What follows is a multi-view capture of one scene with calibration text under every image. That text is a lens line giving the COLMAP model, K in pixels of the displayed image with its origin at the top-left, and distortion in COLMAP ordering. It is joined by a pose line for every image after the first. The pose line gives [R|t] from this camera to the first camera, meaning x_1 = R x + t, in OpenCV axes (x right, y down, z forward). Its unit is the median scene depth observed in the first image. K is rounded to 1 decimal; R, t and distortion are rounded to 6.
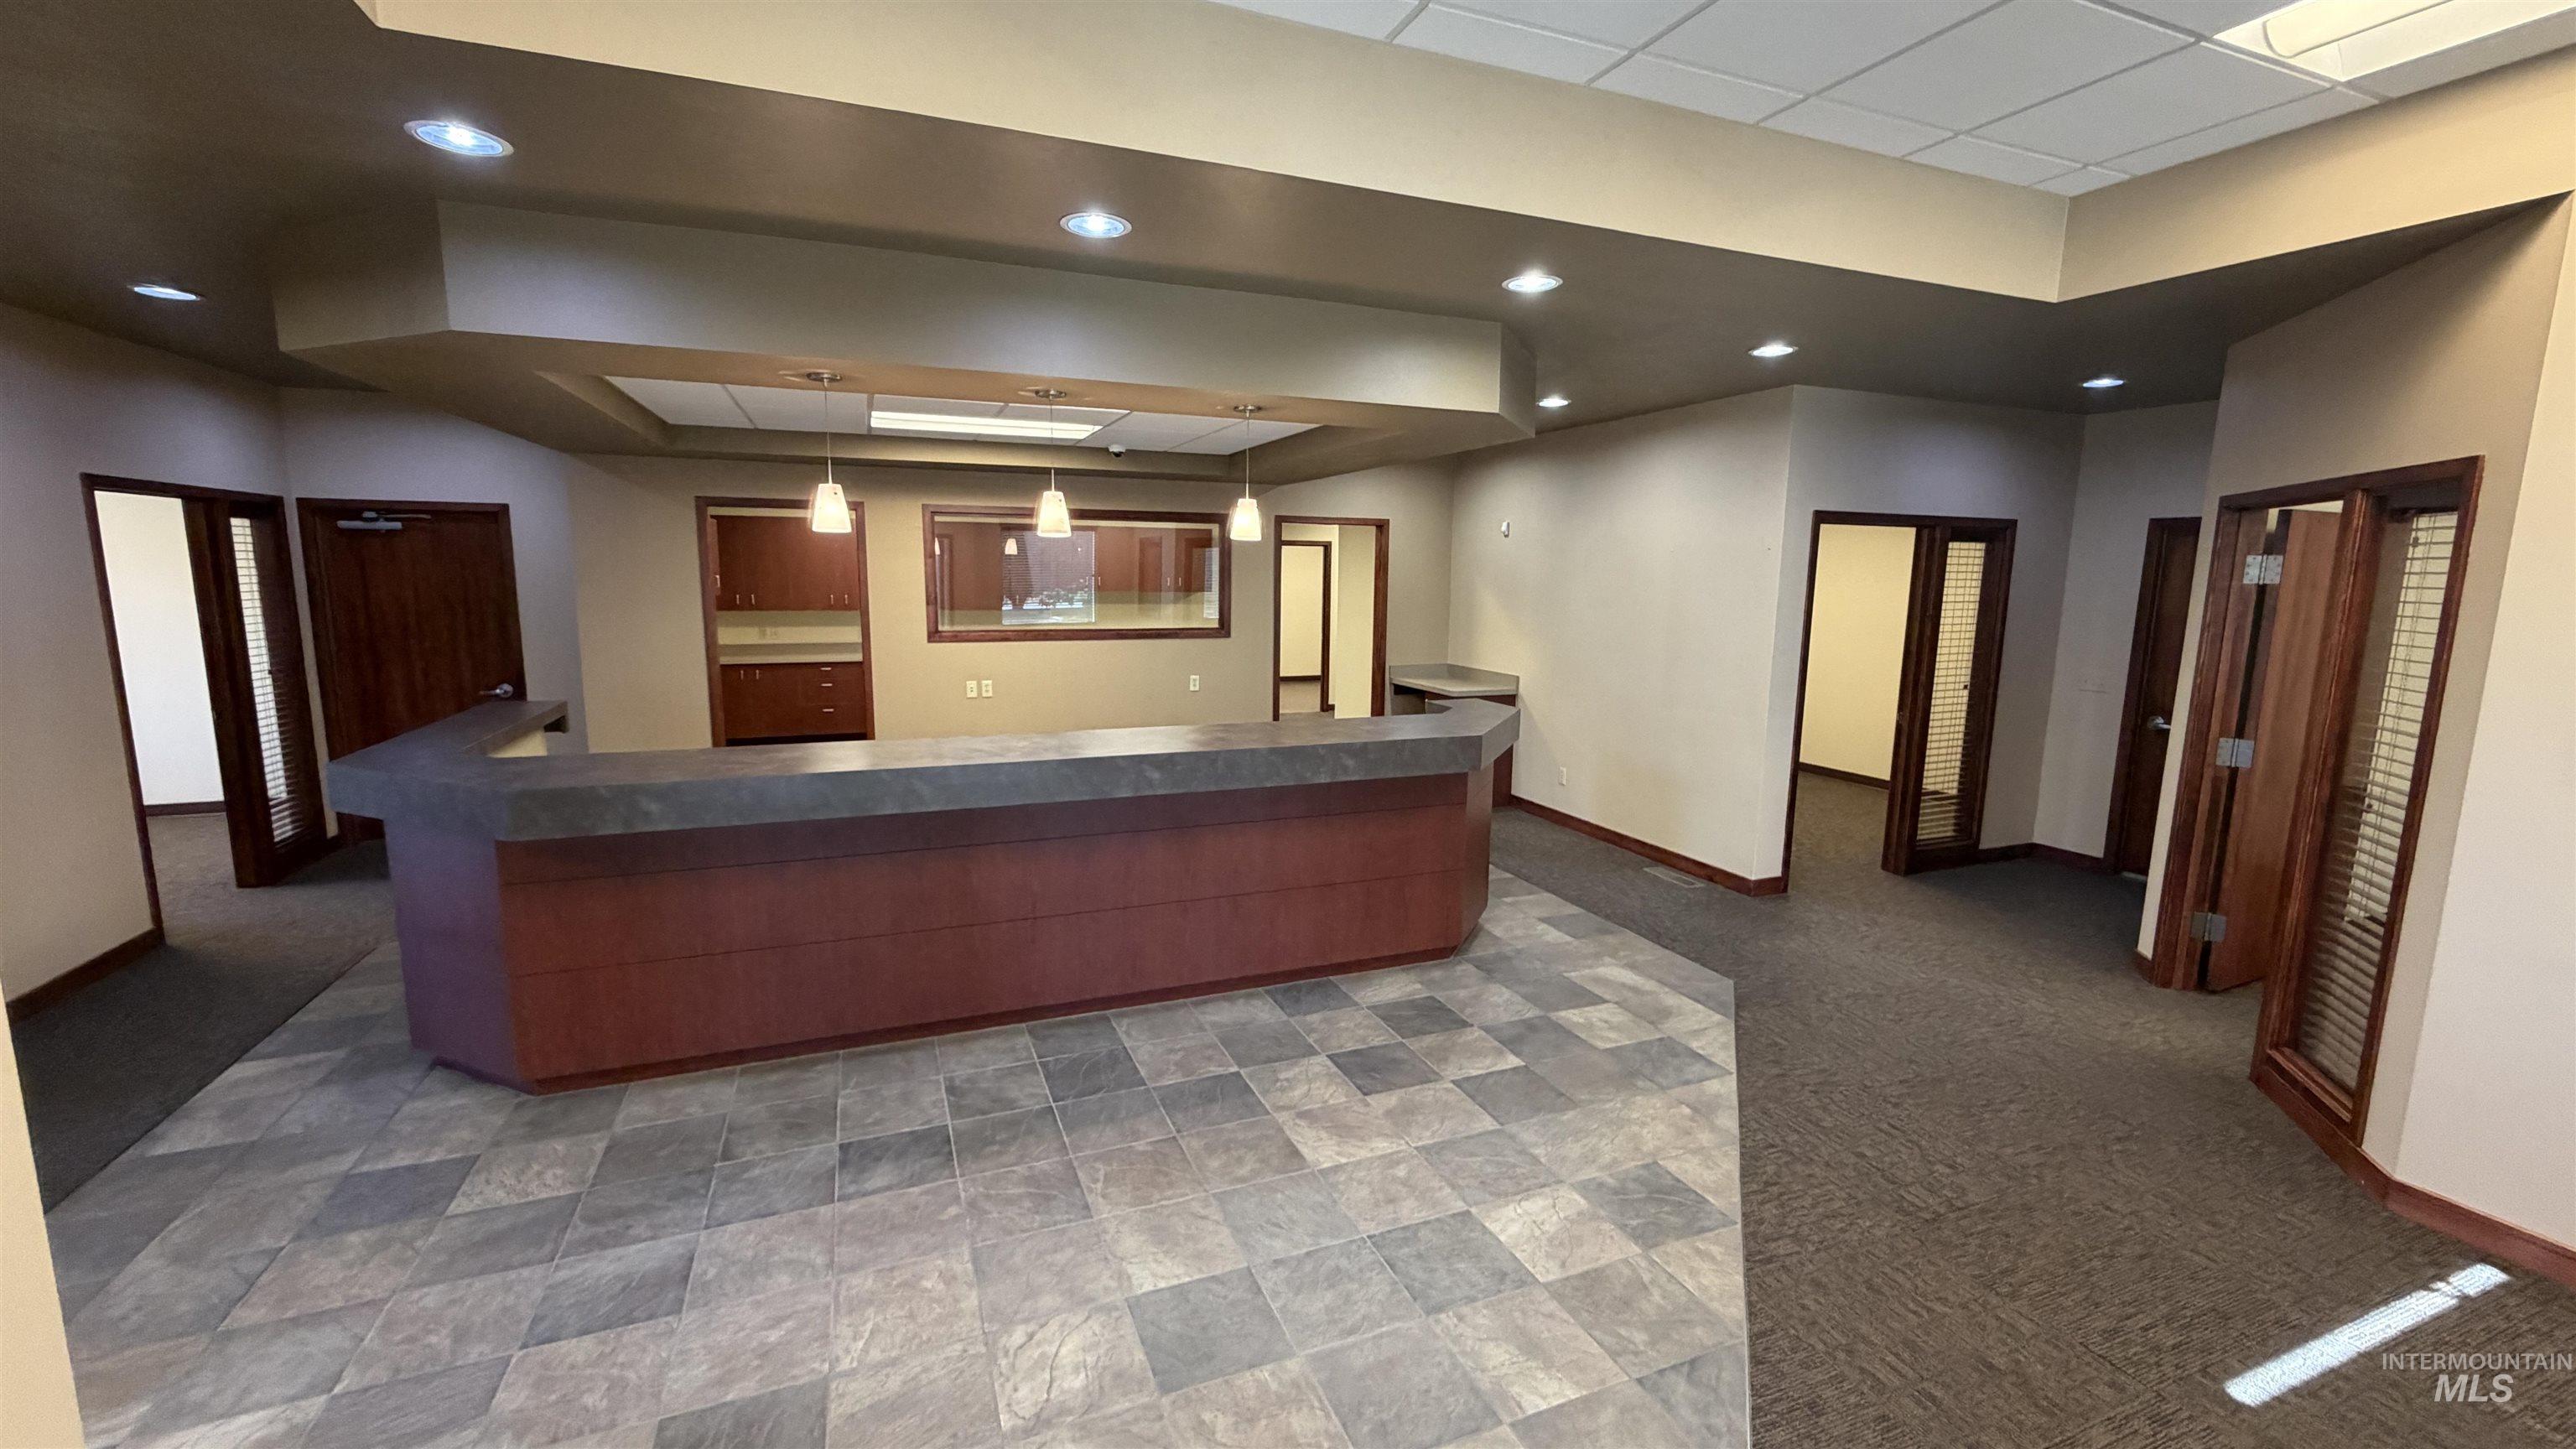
lens RADIAL K [[1025.0, 0, 1278.0], [0, 1025.0, 730.0], [0, 0, 1]] dist [0.000227, -0.000345]
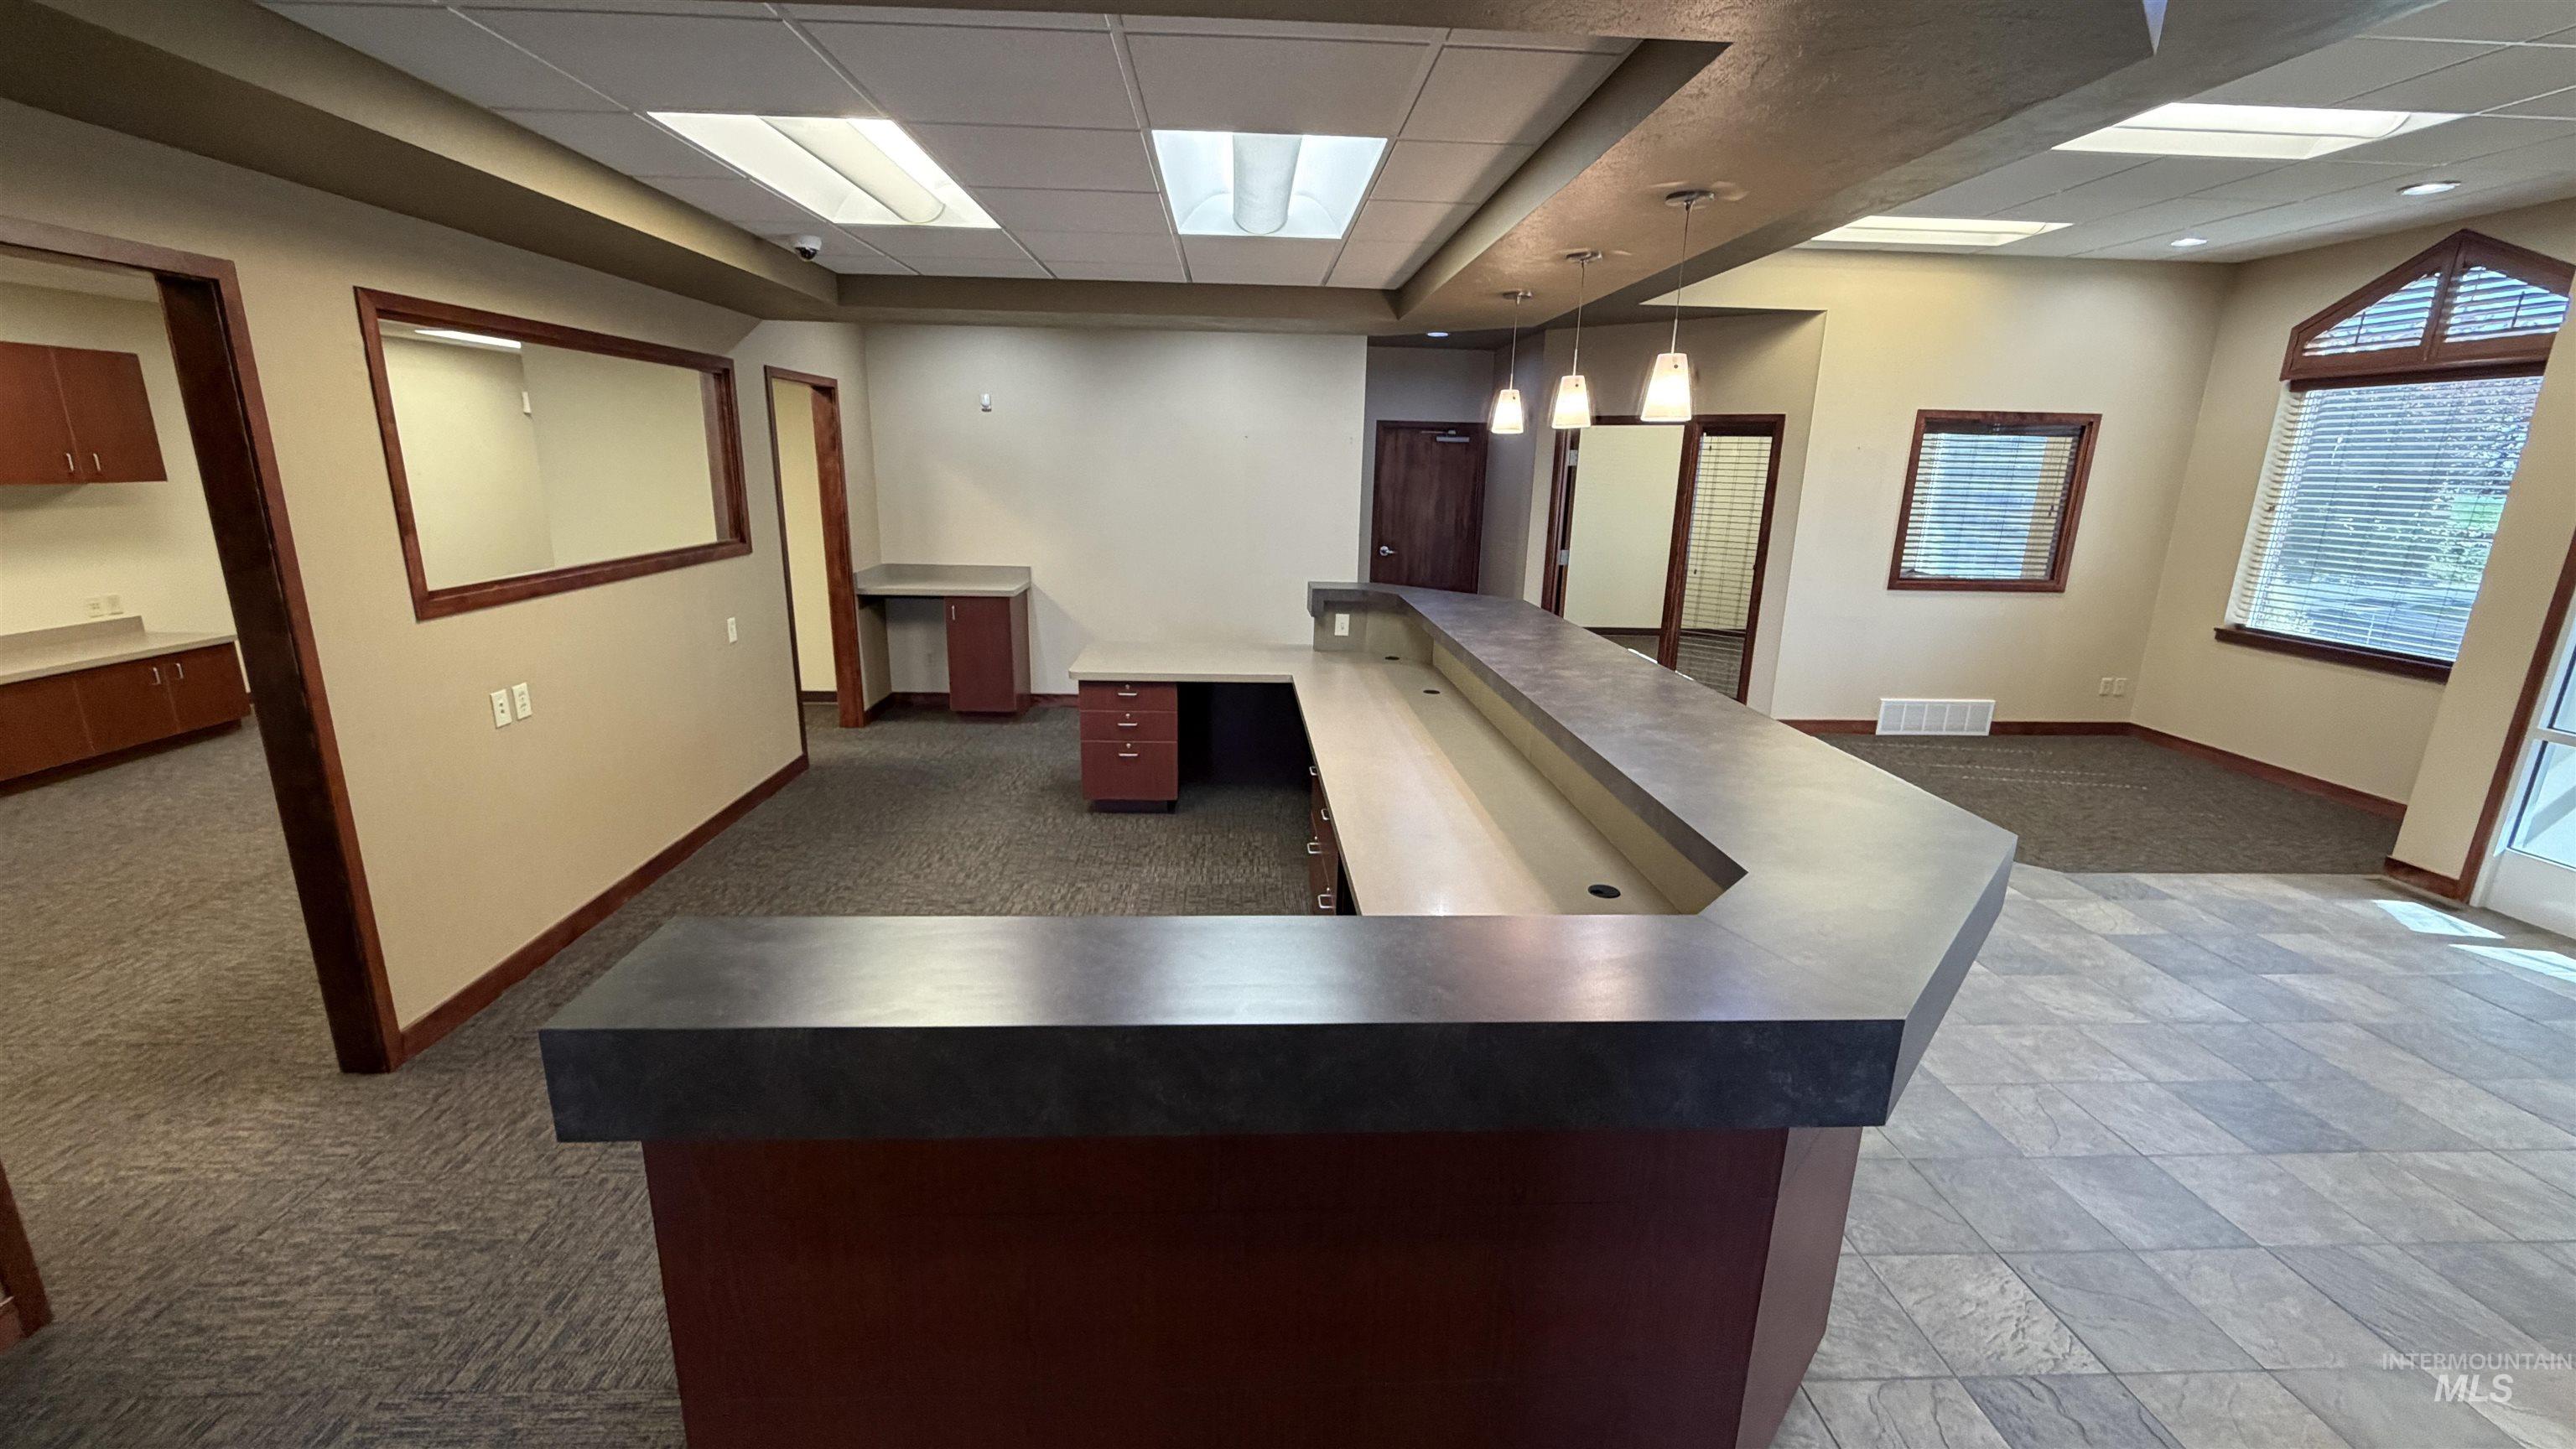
lens RADIAL K [[1025.0, 0, 1278.9], [0, 1025.0, 731.0], [0, 0, 1]] dist [0.000227, -0.000345]
pose [[0.335097, -0.247090, 0.909206, -1.188934], [0.129560, 0.967917, 0.215295, -0.164398], [-0.933233, 0.045652, 0.356359, 0.961142]]
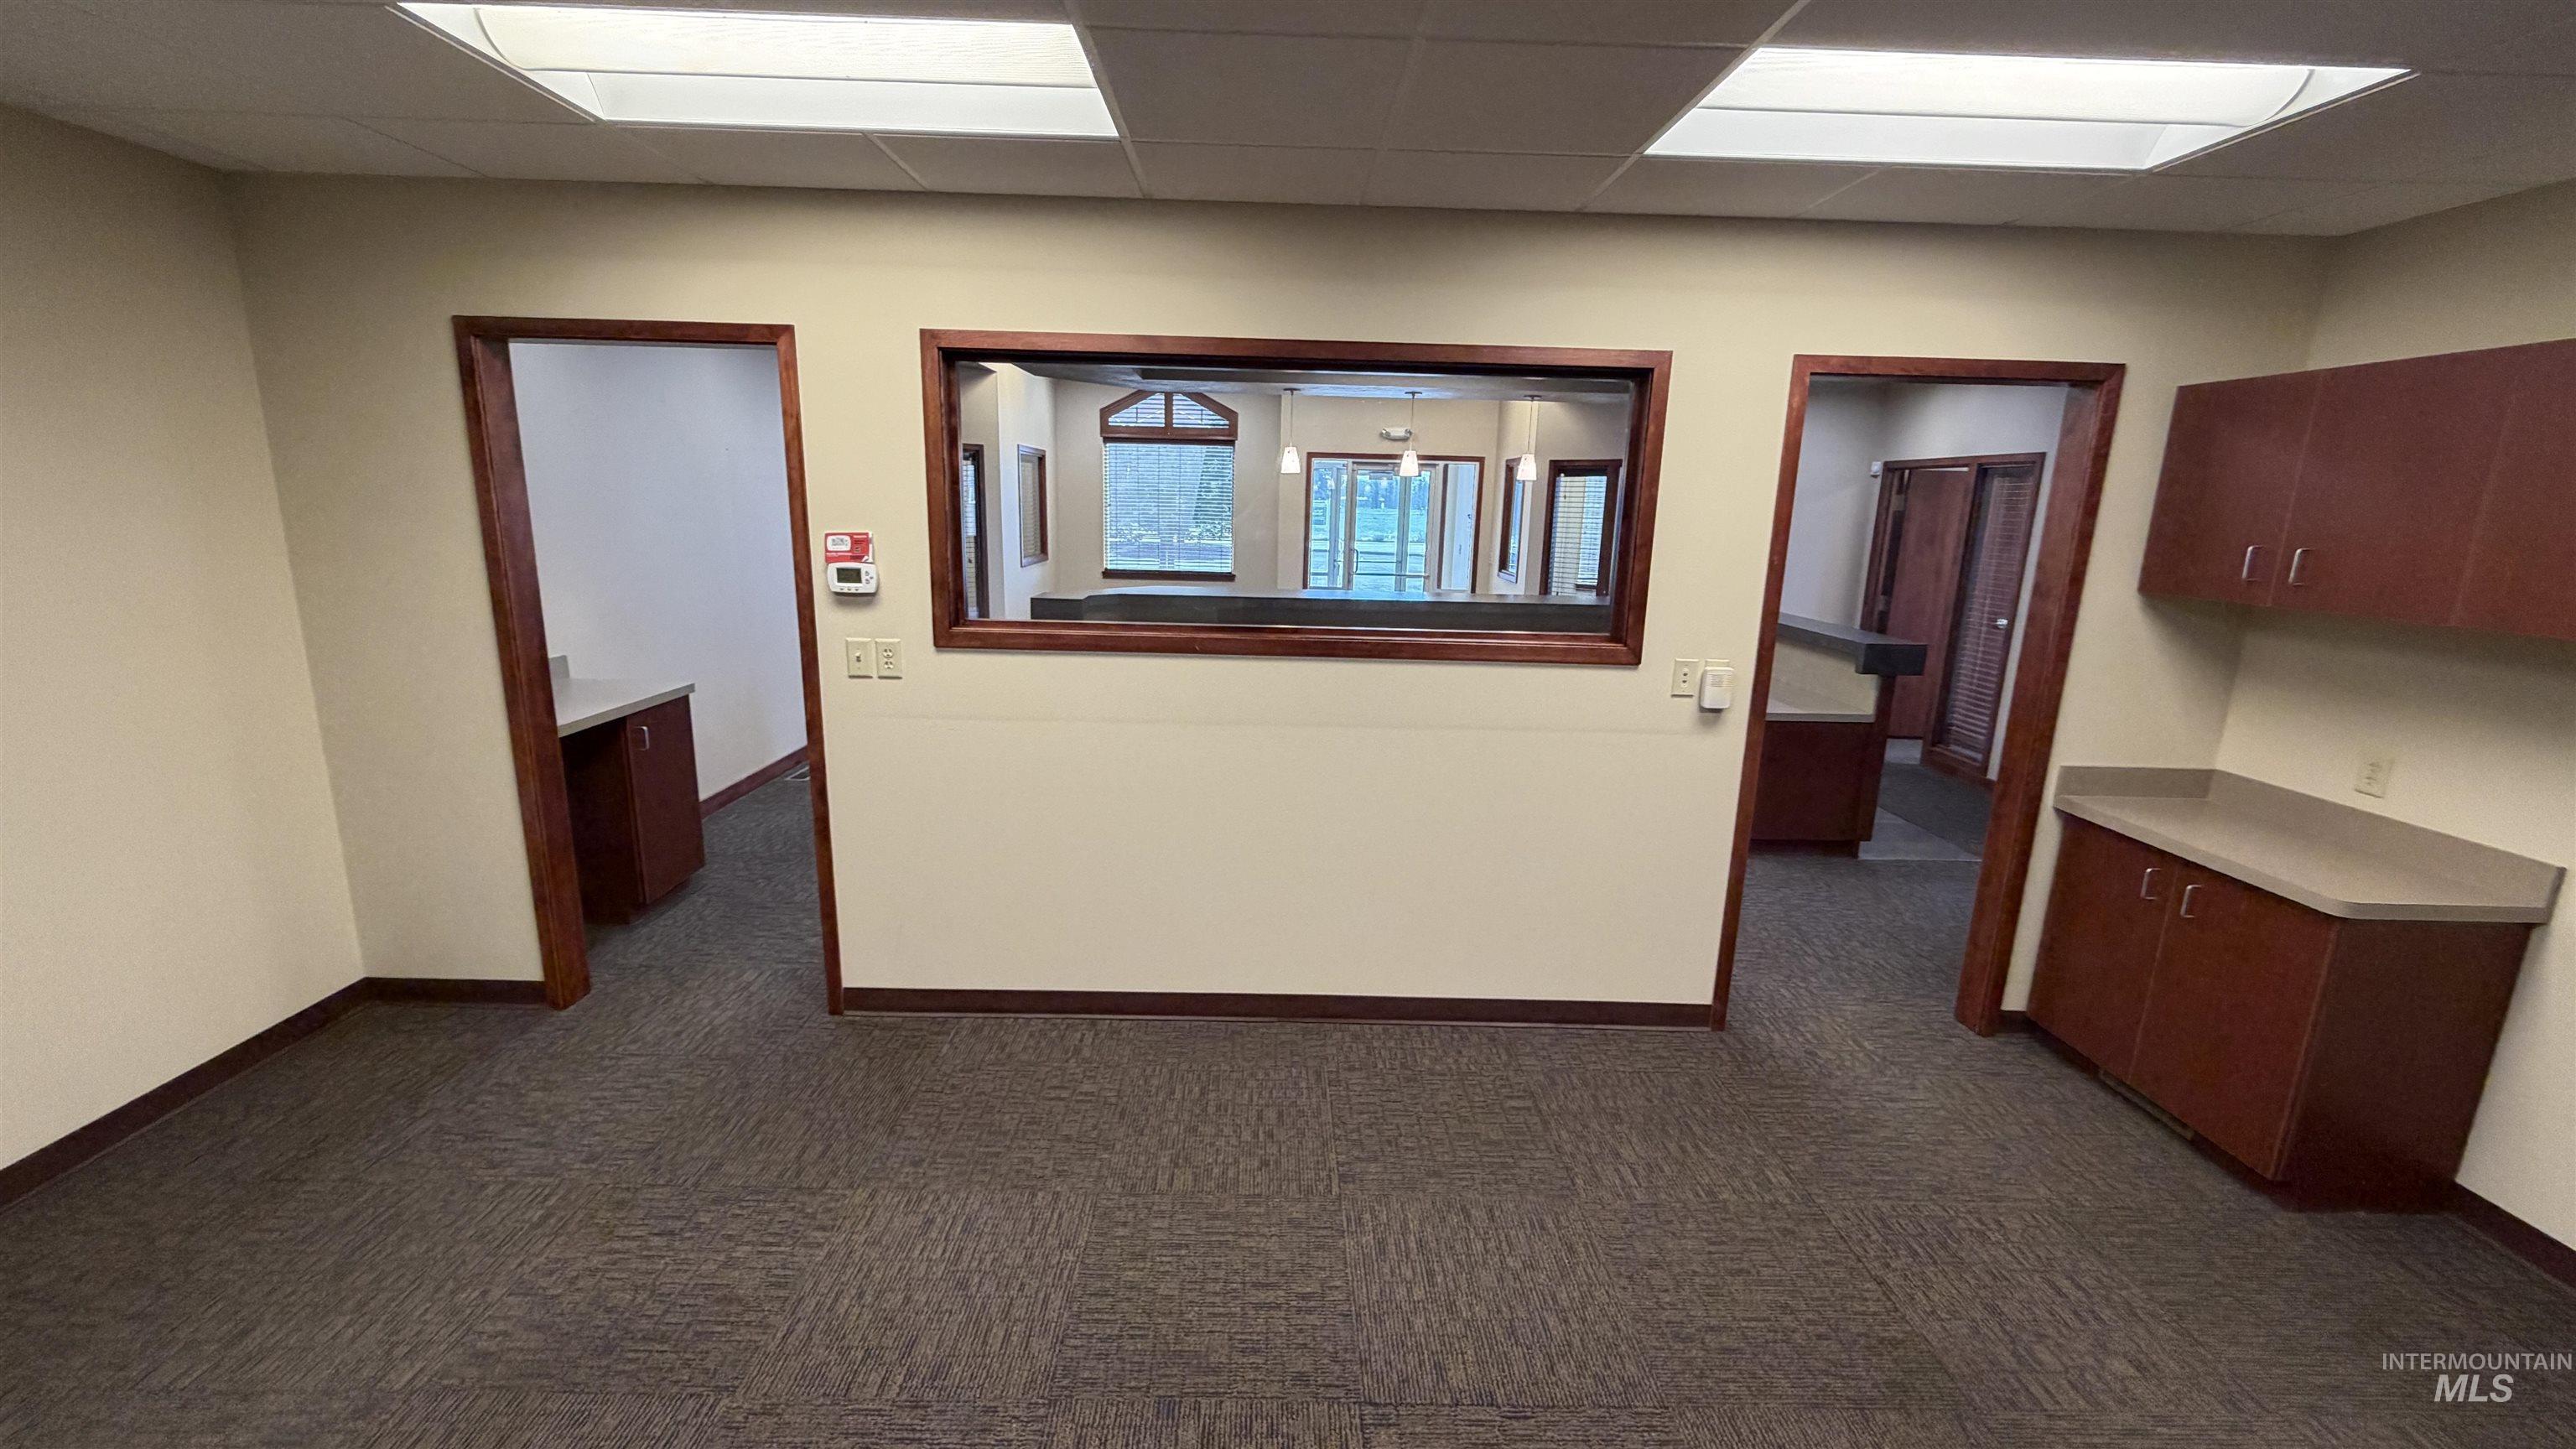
lens RADIAL K [[1025.0, 0, 1279.8], [0, 1025.0, 729.9], [0, 0, 1]] dist [0.000227, -0.000345]
pose [[-0.928891, -0.115740, 0.351805, -0.693470], [0.019684, 0.933144, 0.358965, -0.423055], [-0.369831, 0.340364, -0.864510, 2.807384]]
